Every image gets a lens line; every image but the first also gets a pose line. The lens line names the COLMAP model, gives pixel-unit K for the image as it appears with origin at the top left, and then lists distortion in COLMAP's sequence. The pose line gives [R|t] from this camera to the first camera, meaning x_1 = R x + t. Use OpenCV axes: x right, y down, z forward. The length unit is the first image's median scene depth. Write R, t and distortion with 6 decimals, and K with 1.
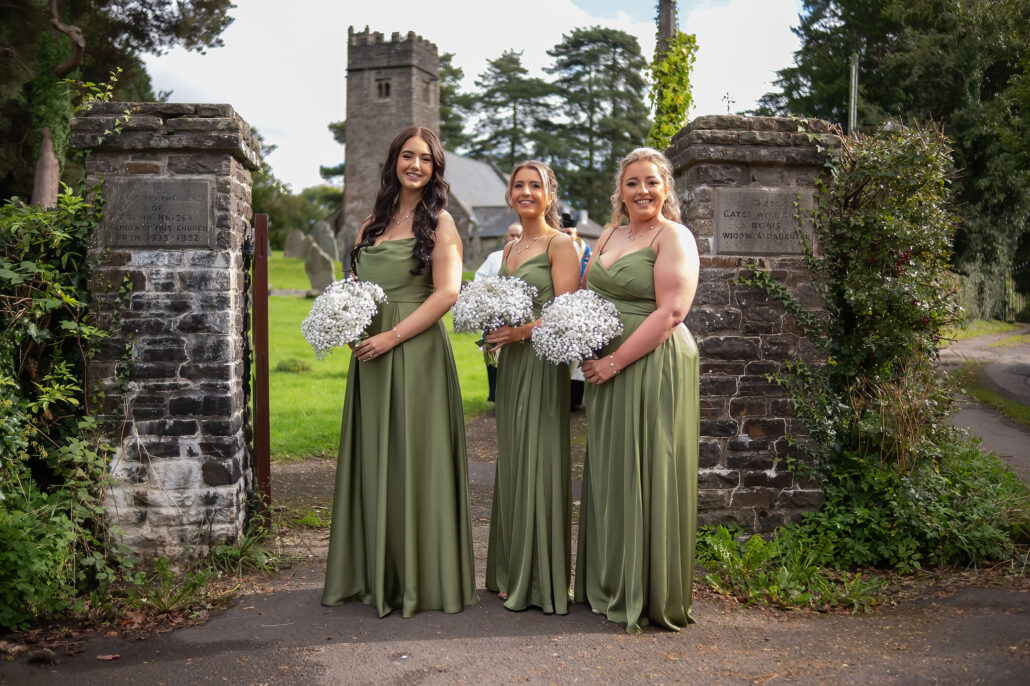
lens RADIAL K [[1038.1, 0, 438.4], [0, 1038.1, 356.0], [0, 0, 1]] dist [-0.091944, 0.152247]
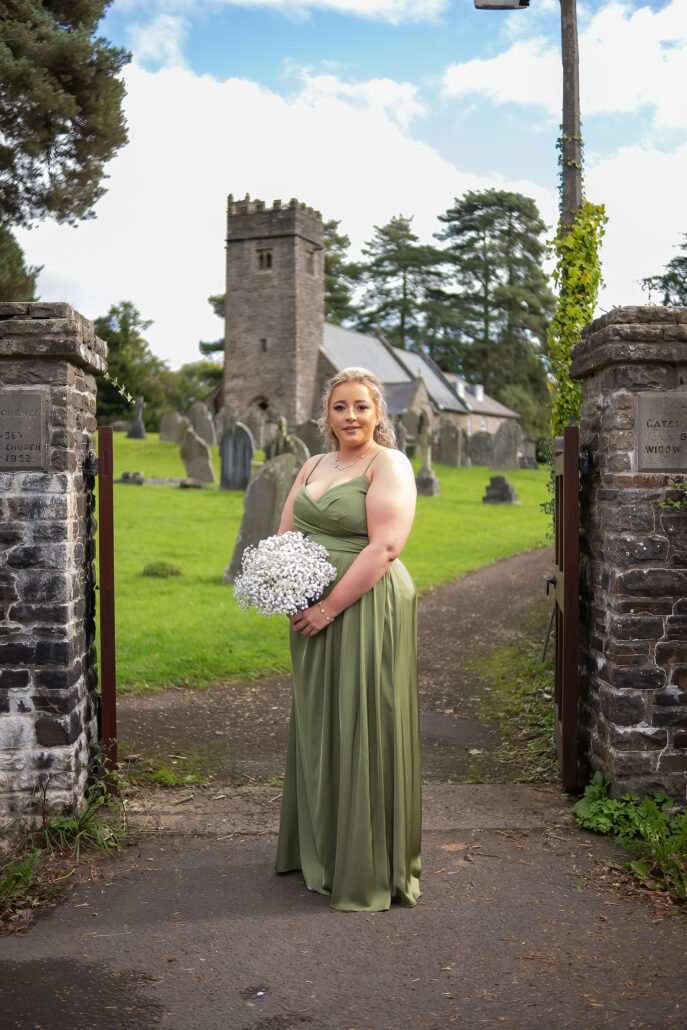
lens RADIAL K [[1038.1, 0, 278.2], [0, 1038.1, 497.9], [0, 0, 1]] dist [-0.091944, 0.152247]
pose [[0.998589, -0.005478, -0.052813, 0.018824], [0.004692, 0.999876, -0.015006, -0.062308], [0.052888, 0.014737, 0.998492, 0.136448]]
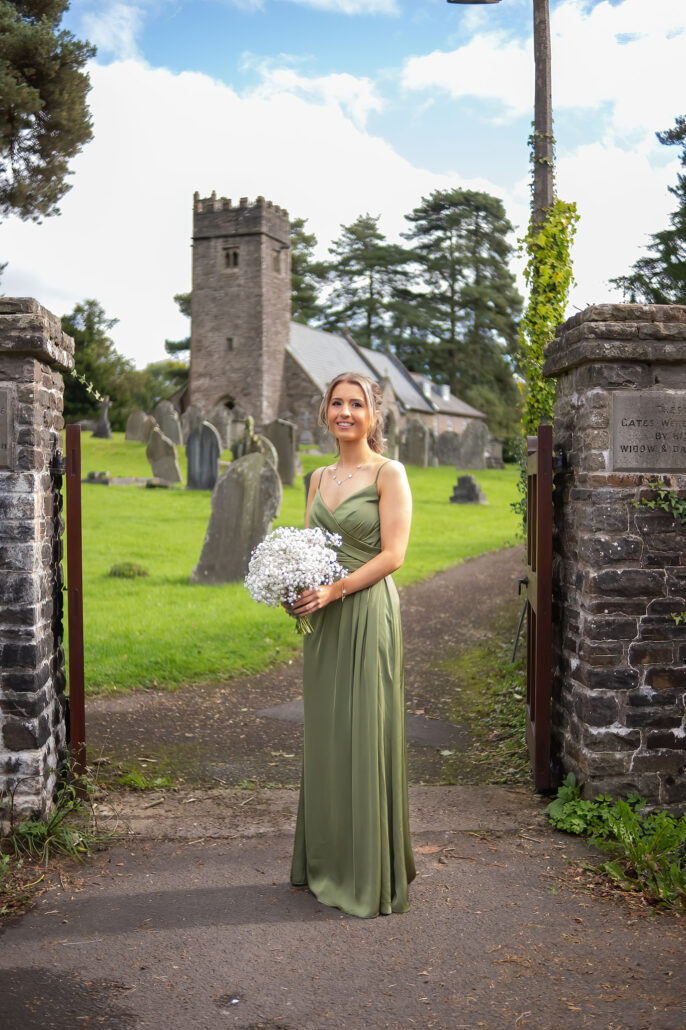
lens RADIAL K [[1033.7, 0, 269.3], [0, 1033.7, 514.9], [0, 0, 1]] dist [-0.090986, 0.149419]
pose [[0.999642, -0.004932, -0.026283, 0.011896], [0.004973, 0.999987, 0.001486, -0.062084], [0.026275, -0.001616, 0.999653, 0.152144]]
